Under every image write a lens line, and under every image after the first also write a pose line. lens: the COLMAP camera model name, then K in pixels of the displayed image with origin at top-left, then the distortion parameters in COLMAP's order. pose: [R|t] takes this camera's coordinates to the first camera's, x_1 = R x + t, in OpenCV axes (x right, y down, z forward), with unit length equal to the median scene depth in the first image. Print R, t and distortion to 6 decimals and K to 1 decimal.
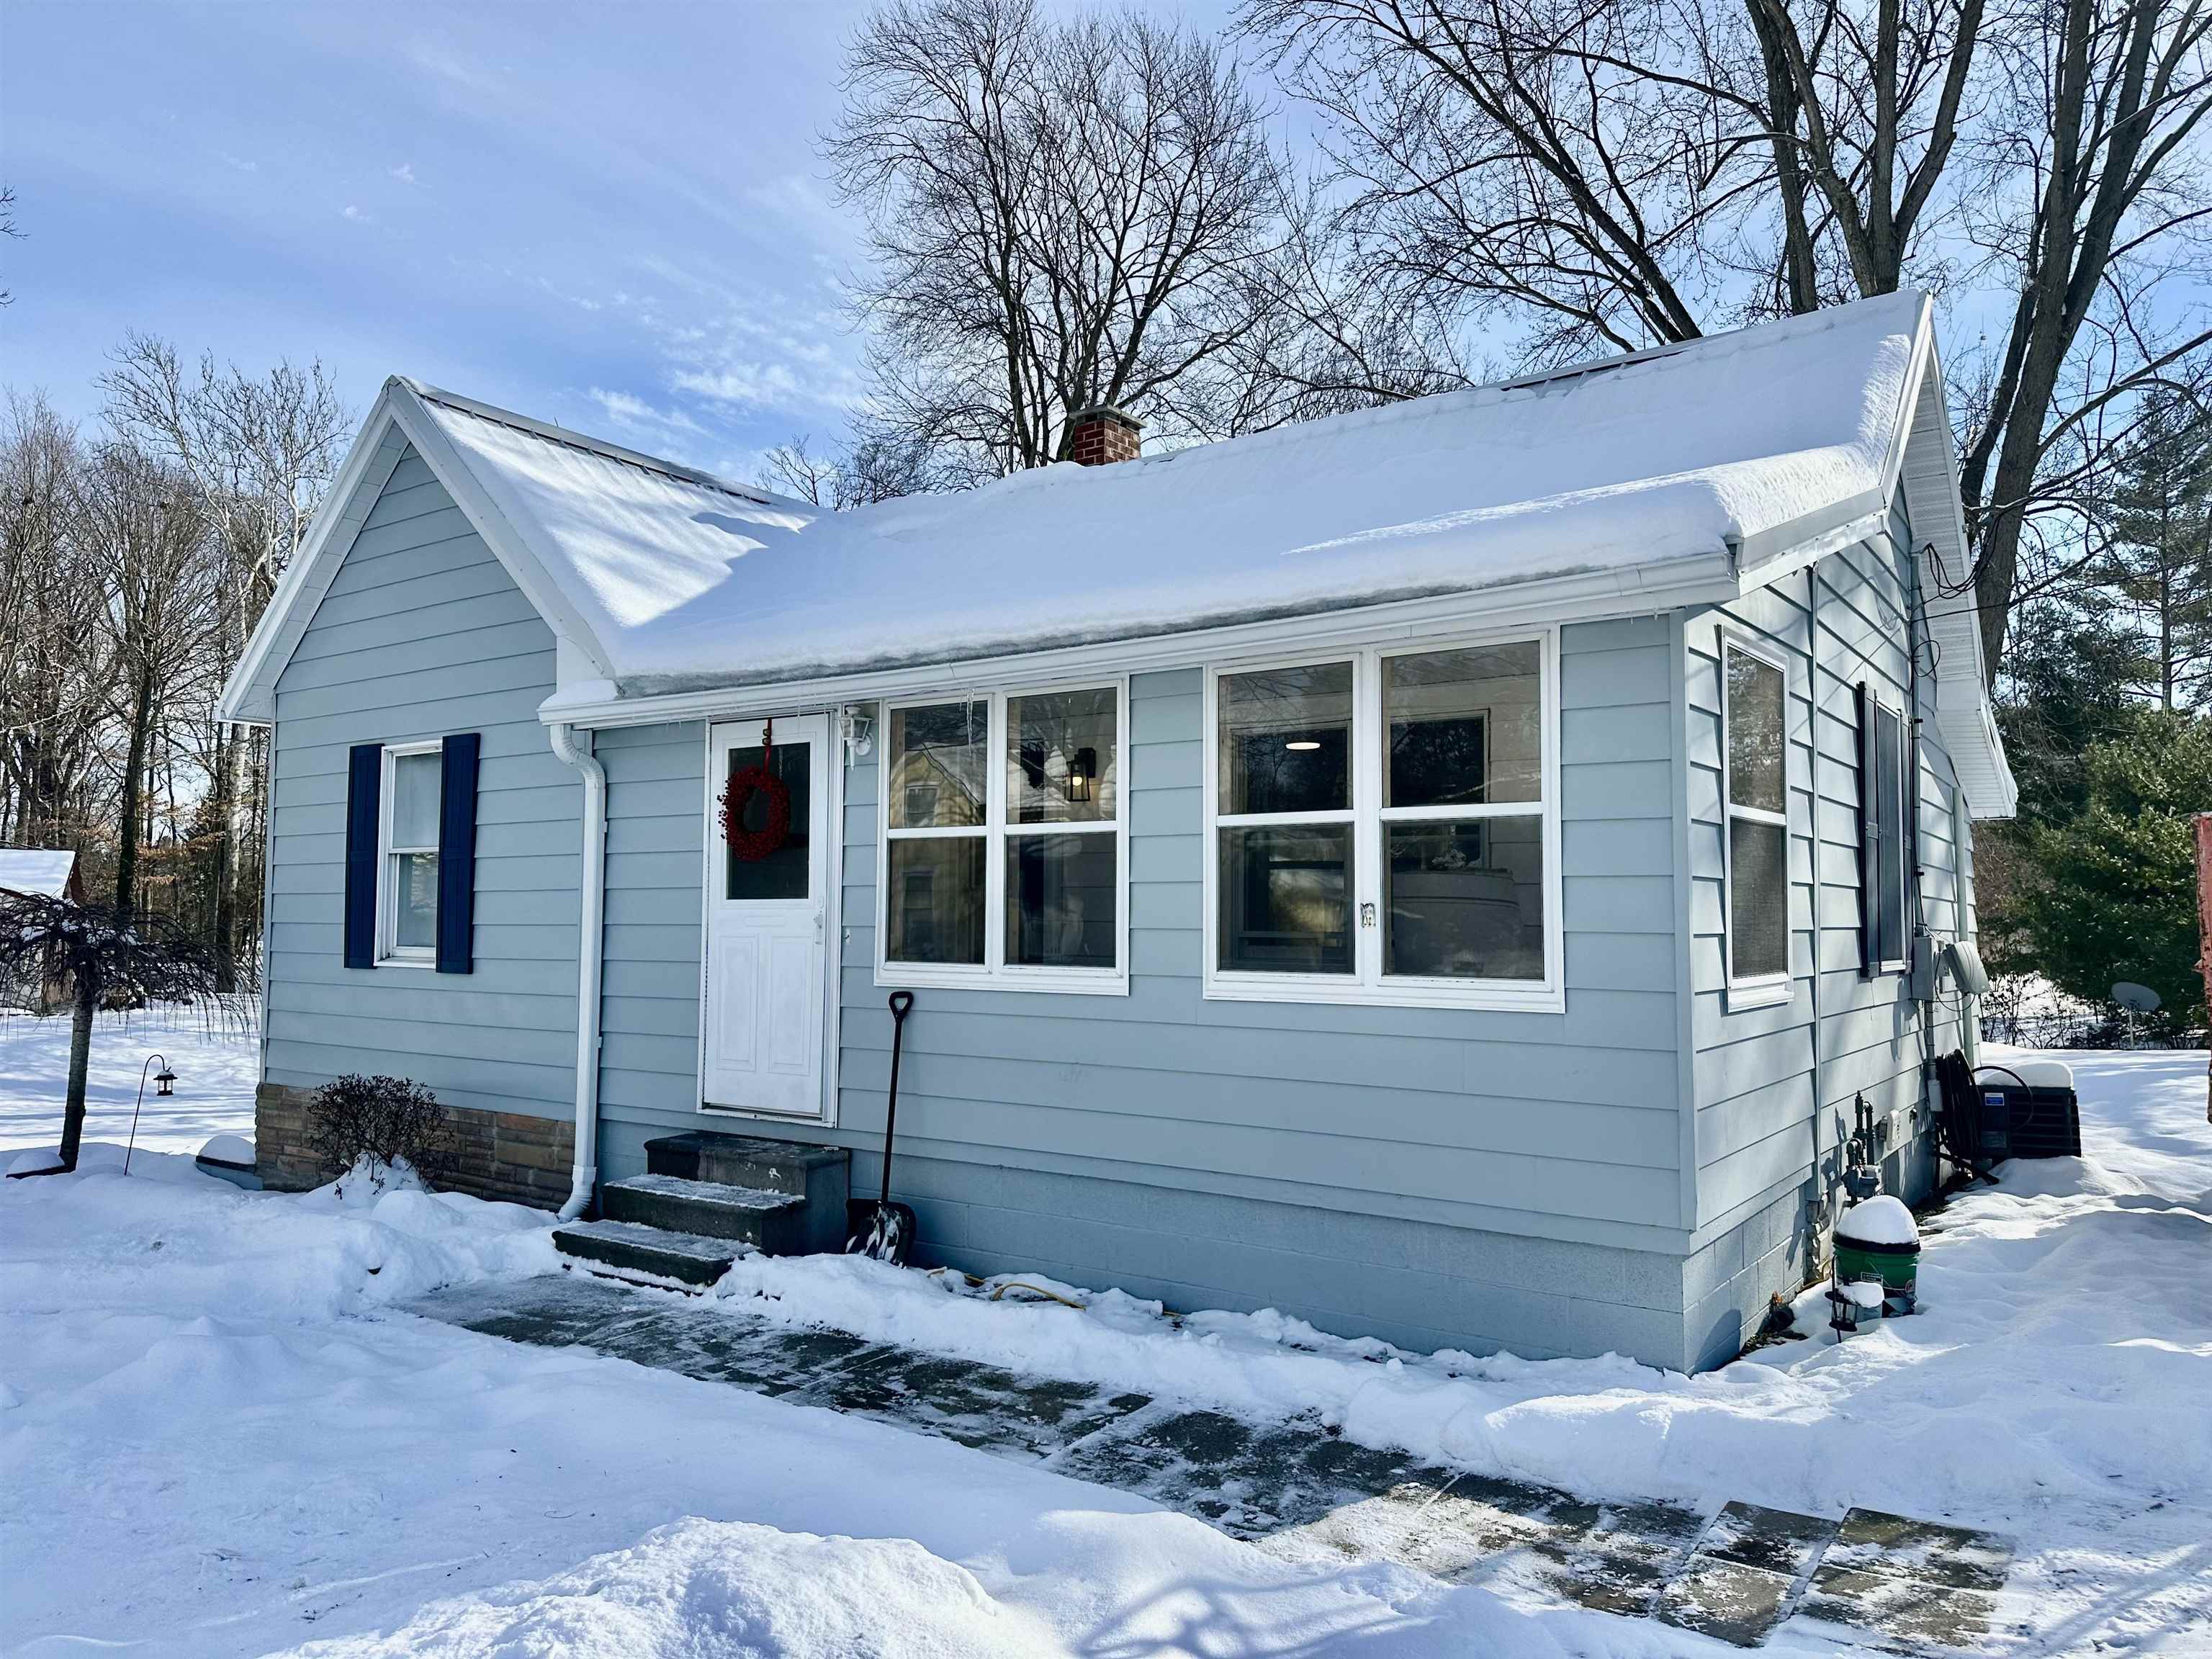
lens RADIAL K [[1552.1, 0, 1114.0], [0, 1552.1, 803.8], [0, 0, 1]] dist [0.067391, -0.082754]
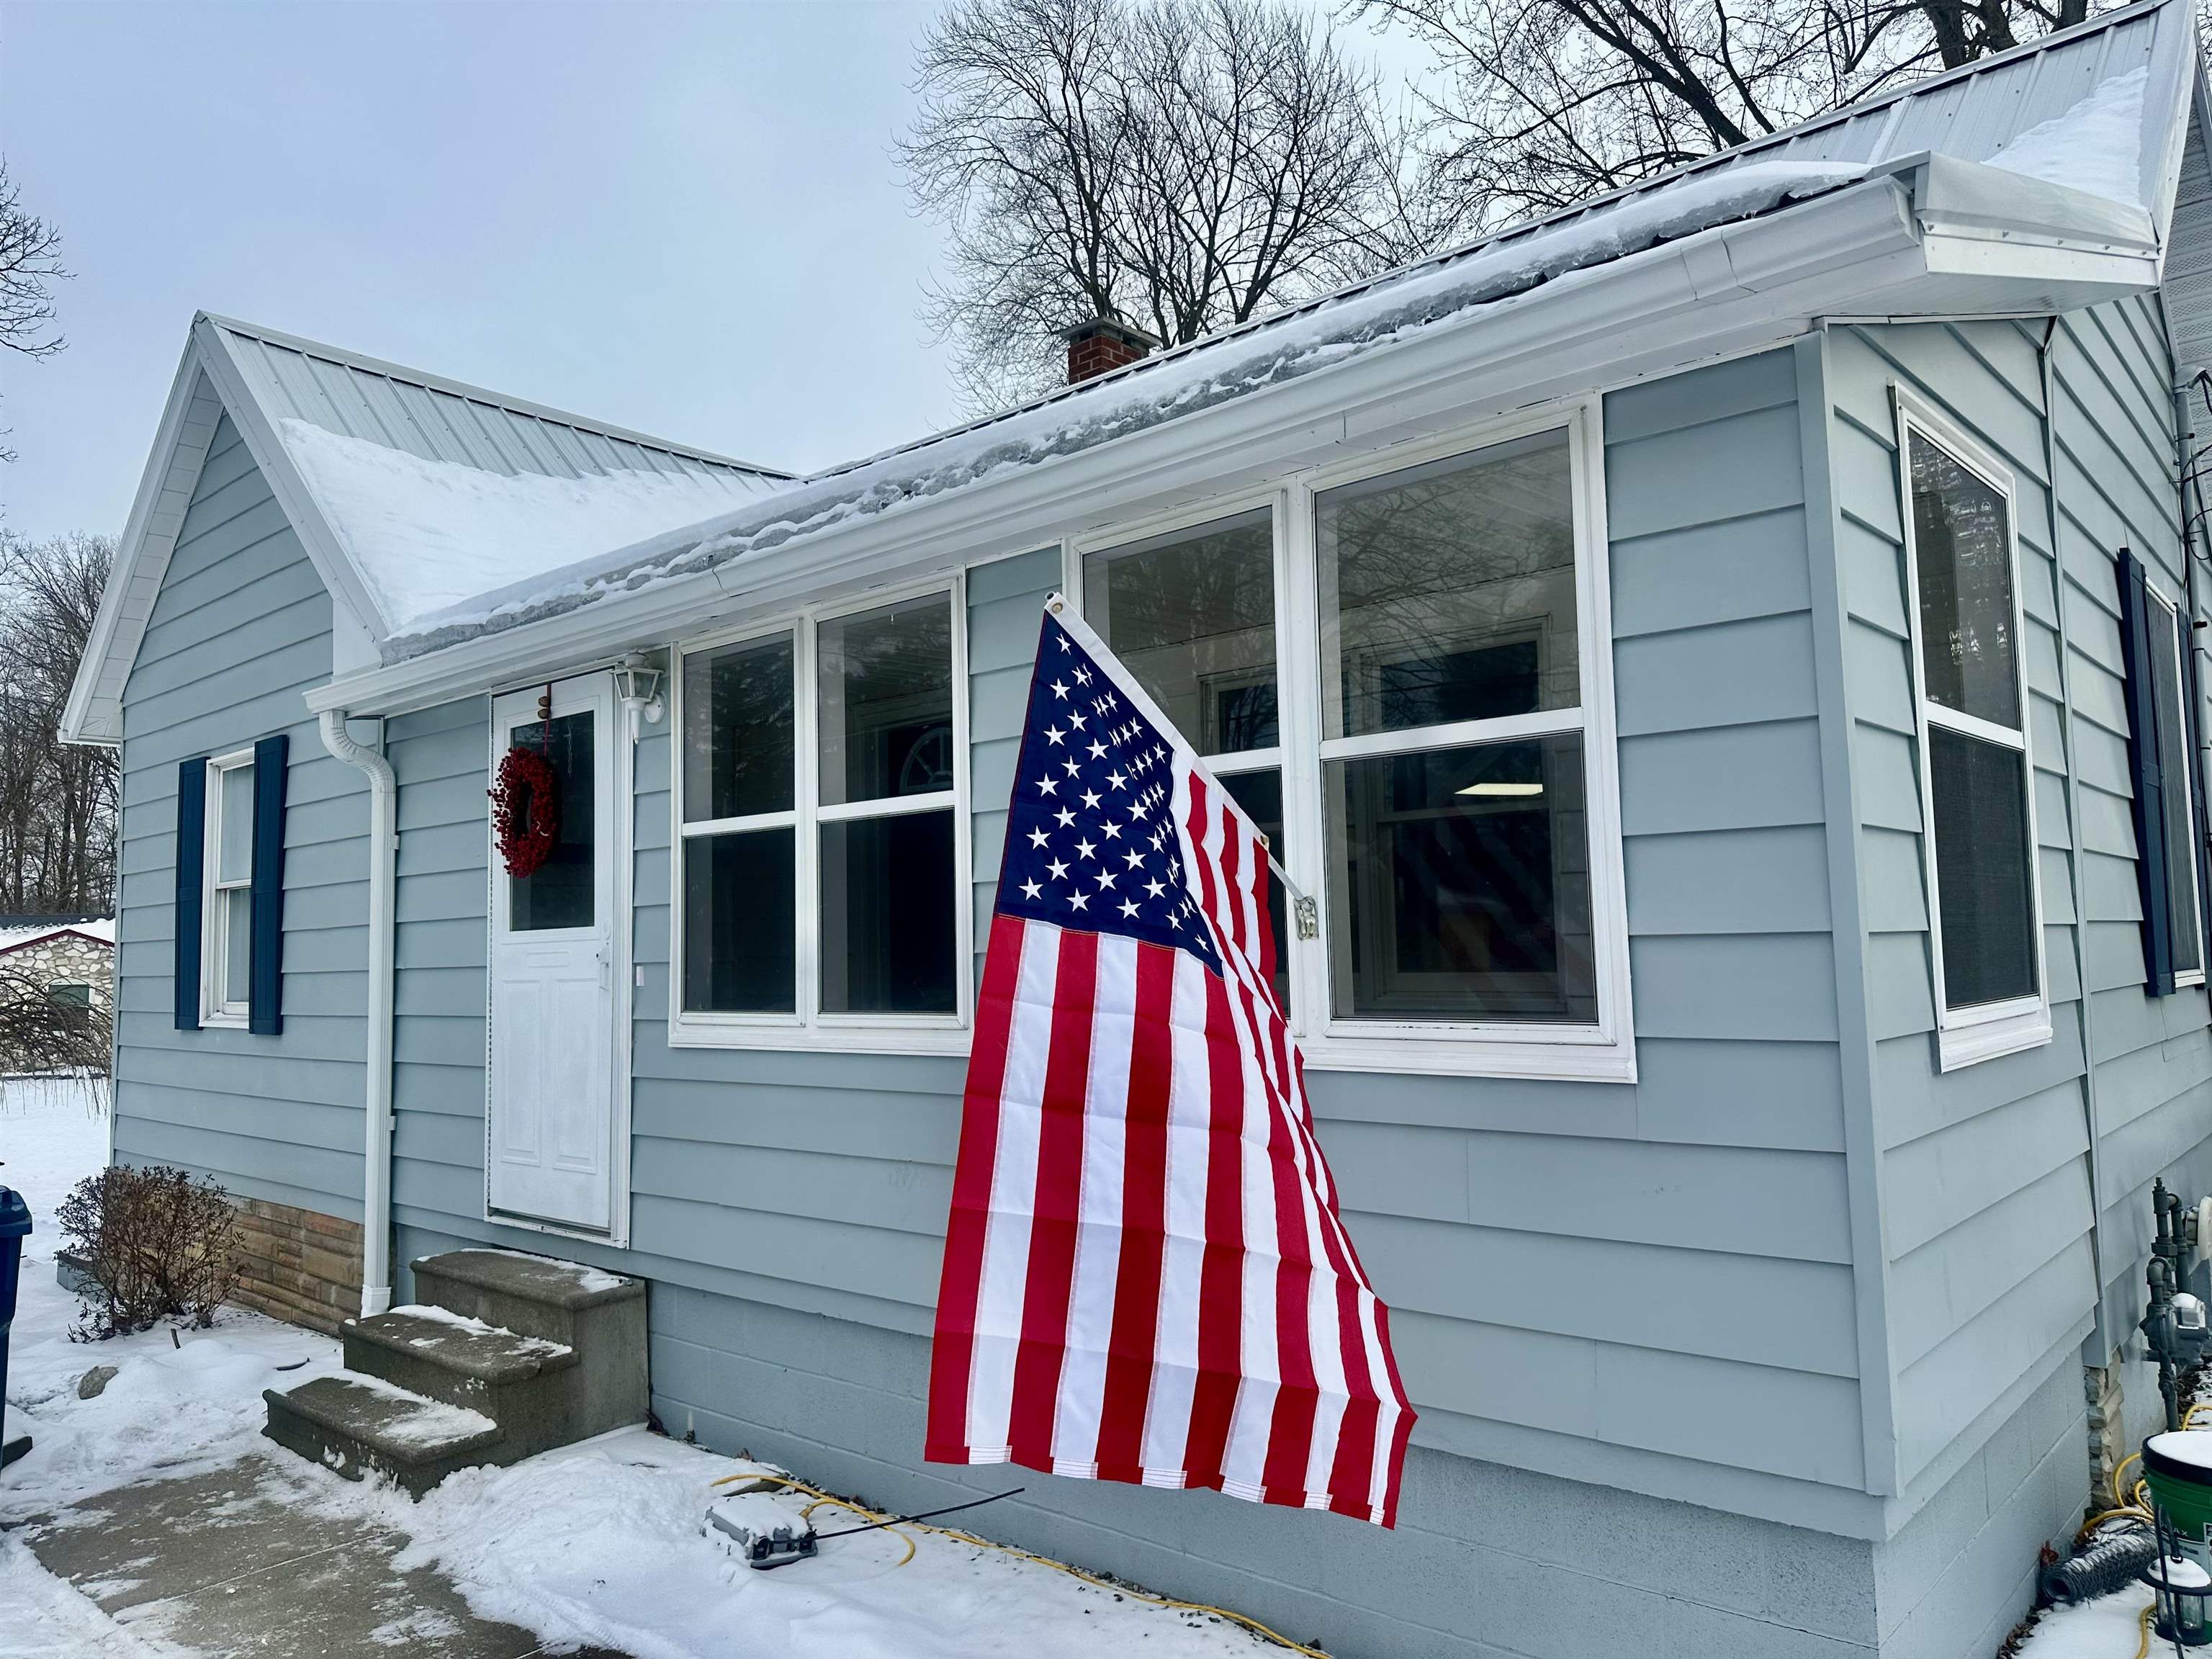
lens RADIAL K [[1552.1, 0, 1100.8], [0, 1552.1, 802.4], [0, 0, 1]] dist [0.067391, -0.082754]
pose [[0.993700, -0.038937, -0.105094, 0.094070], [0.036772, 0.999071, -0.022458, 0.023283], [0.105871, 0.018452, 0.994209, 0.245418]]
